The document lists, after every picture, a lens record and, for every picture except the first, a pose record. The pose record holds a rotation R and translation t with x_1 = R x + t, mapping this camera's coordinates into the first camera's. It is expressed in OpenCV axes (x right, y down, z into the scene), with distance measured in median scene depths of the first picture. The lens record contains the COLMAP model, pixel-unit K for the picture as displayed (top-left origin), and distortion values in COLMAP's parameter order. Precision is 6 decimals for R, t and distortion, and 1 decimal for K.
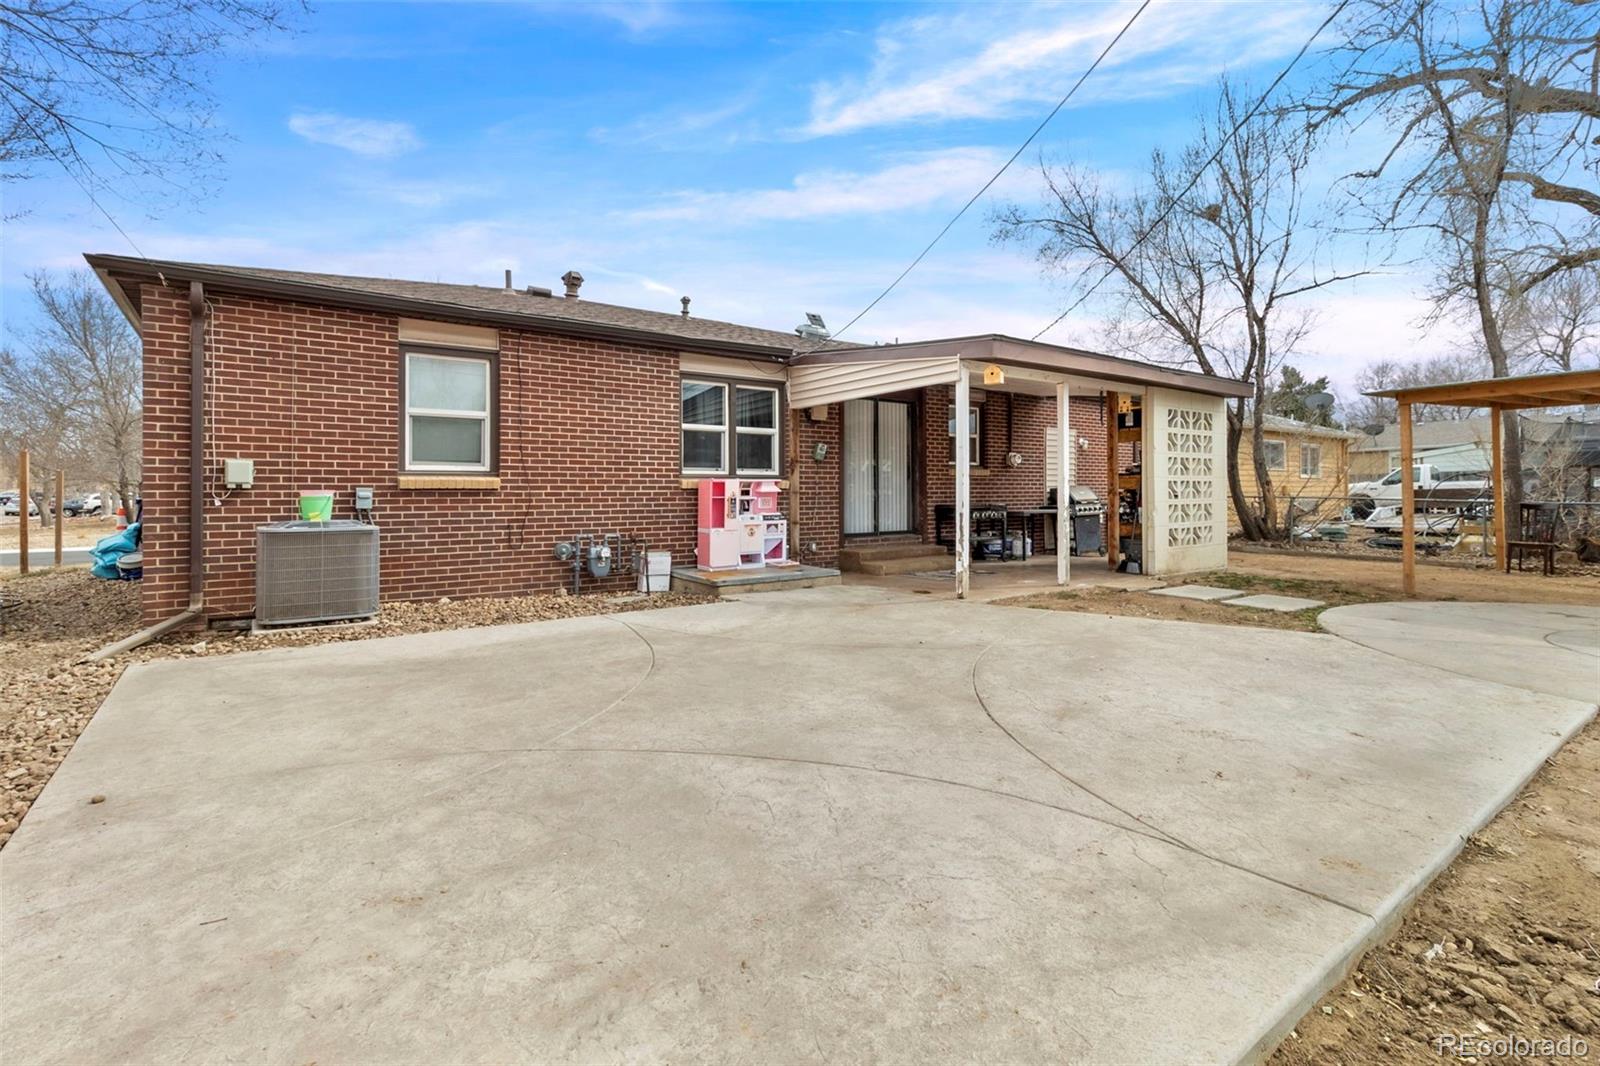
lens RADIAL K [[754.8, 0, 819.3], [0, 754.8, 500.2], [0, 0, 1]] dist [-0.000877, -0.000141]
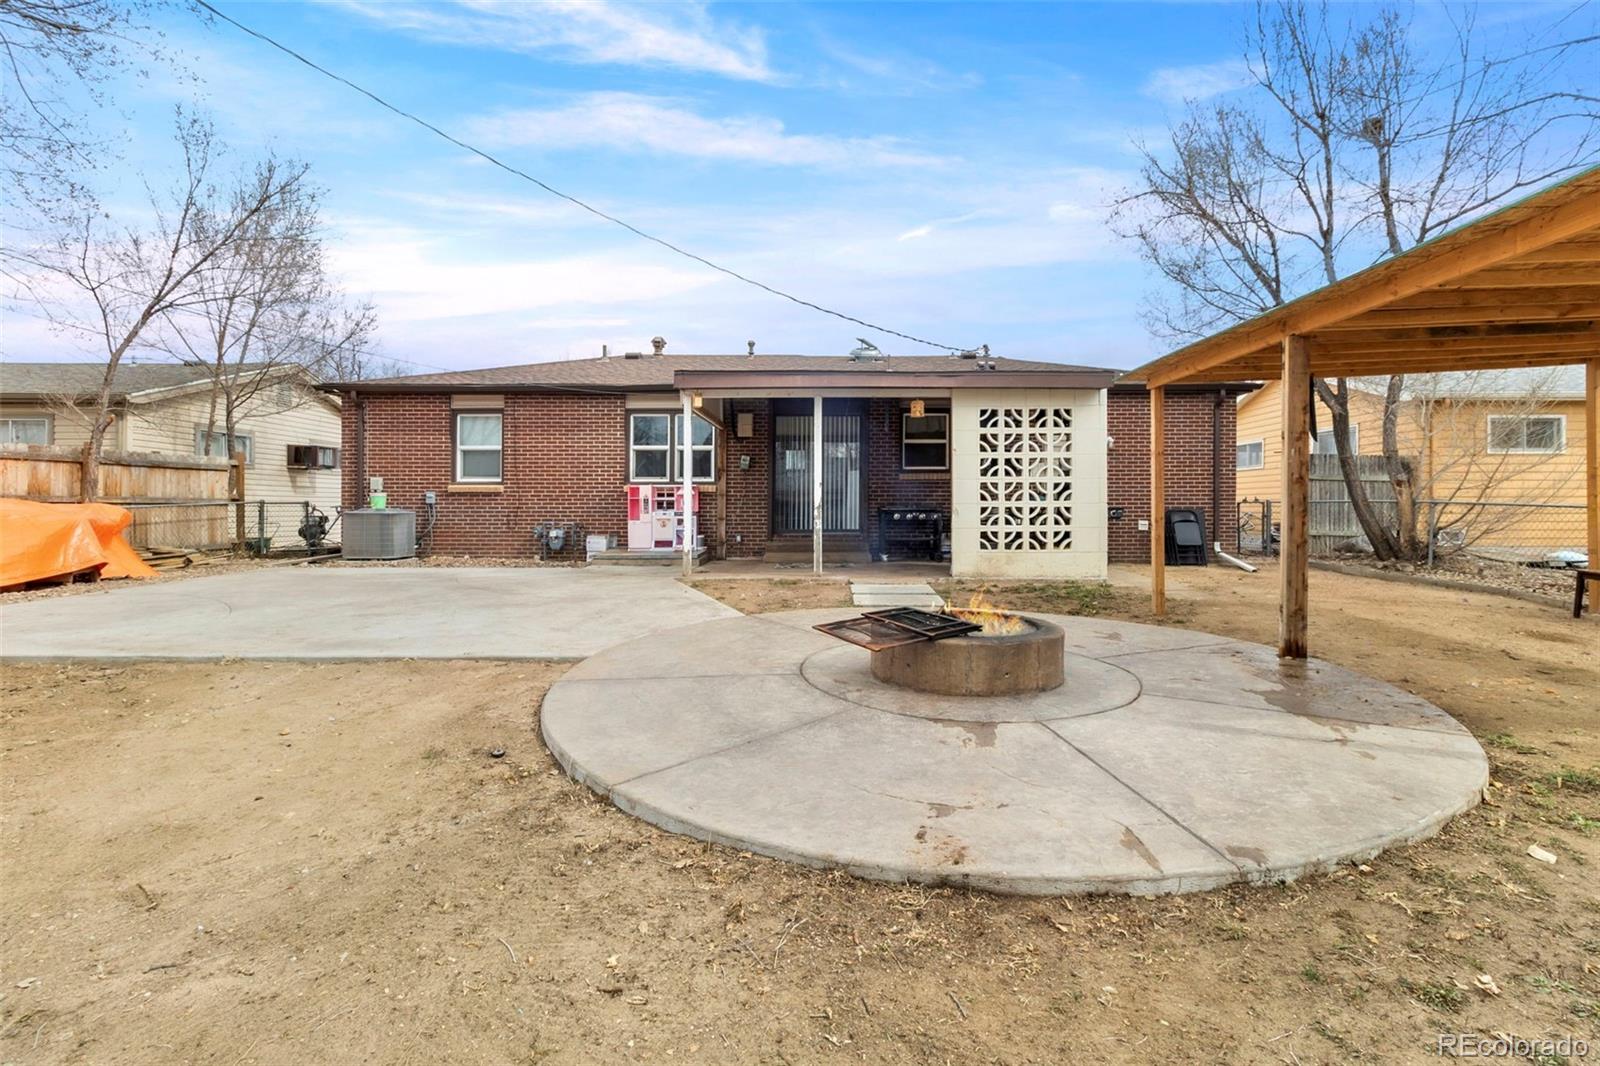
lens RADIAL K [[754.8, 0, 819.3], [0, 754.8, 500.2], [0, 0, 1]] dist [-0.000877, -0.000141]
pose [[0.795812, 0.002478, -0.605539, 0.962897], [-0.008274, 0.999943, -0.006781, 0.006451], [0.605488, 0.010407, 0.795787, 0.098190]]
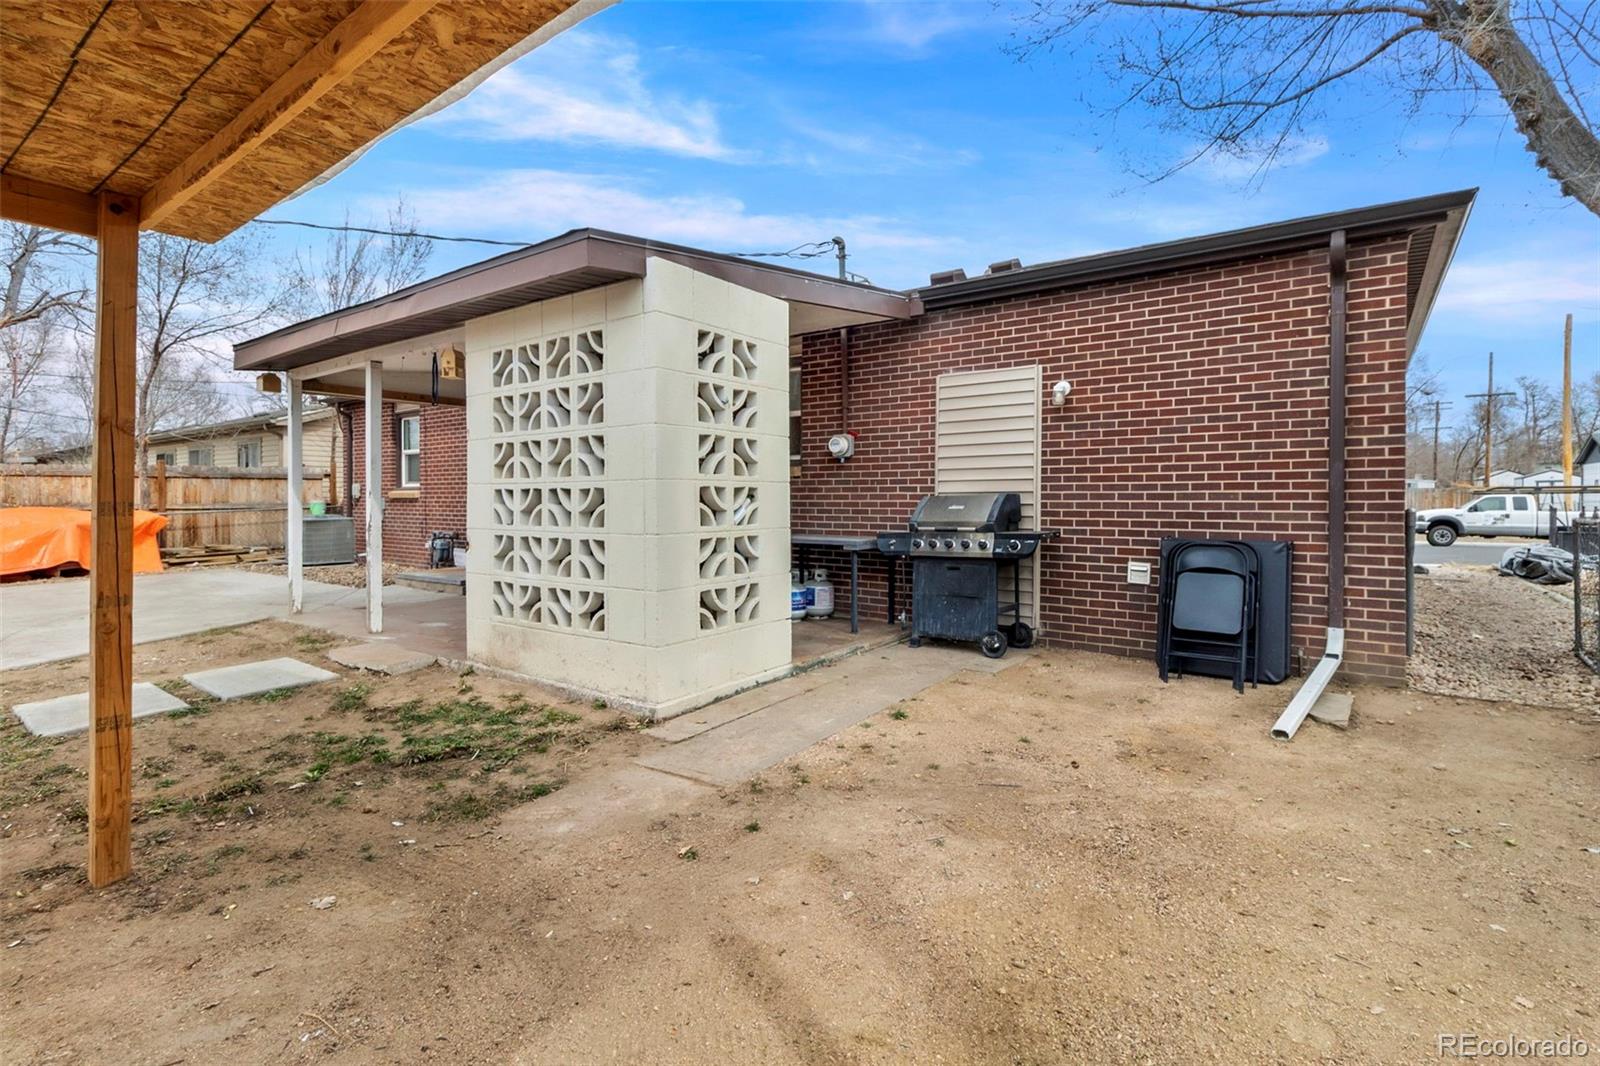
lens RADIAL K [[754.8, 0, 819.3], [0, 754.8, 500.2], [0, 0, 1]] dist [-0.000877, -0.000141]
pose [[0.294573, 0.010305, -0.955573, 1.115631], [-0.006412, 0.999941, 0.008807, -0.025788], [0.955608, 0.003533, 0.294621, 1.147241]]
